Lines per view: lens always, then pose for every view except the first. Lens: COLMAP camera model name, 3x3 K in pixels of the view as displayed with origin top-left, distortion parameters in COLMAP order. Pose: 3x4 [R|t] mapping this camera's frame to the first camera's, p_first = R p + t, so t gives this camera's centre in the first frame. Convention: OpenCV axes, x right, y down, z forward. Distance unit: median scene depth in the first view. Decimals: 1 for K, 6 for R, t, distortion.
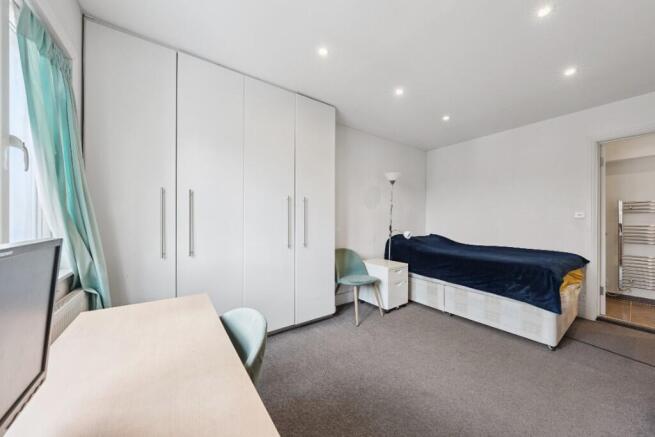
lens RADIAL K [[223.5, 0, 327.5], [0, 223.5, 218.5], [0, 0, 1]] dist [-0.001124, -0.000079]
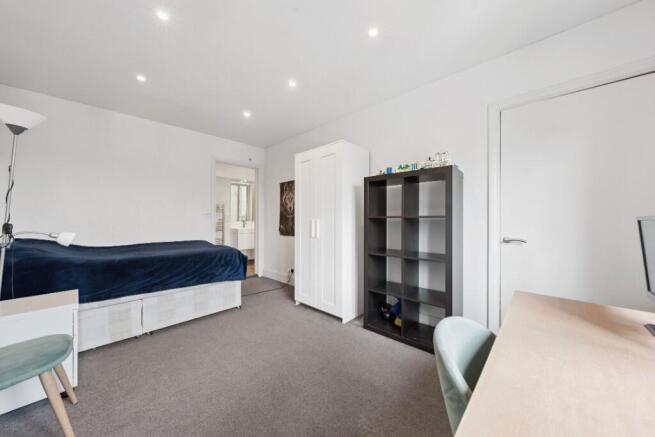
lens RADIAL K [[223.5, 0, 327.5], [0, 223.5, 218.5], [0, 0, 1]] dist [-0.001124, -0.000079]
pose [[-0.169256, -0.007303, 0.985545, -0.321271], [-0.006591, 0.999959, 0.006278, 0.015303], [-0.985550, -0.005433, -0.169297, 0.504849]]
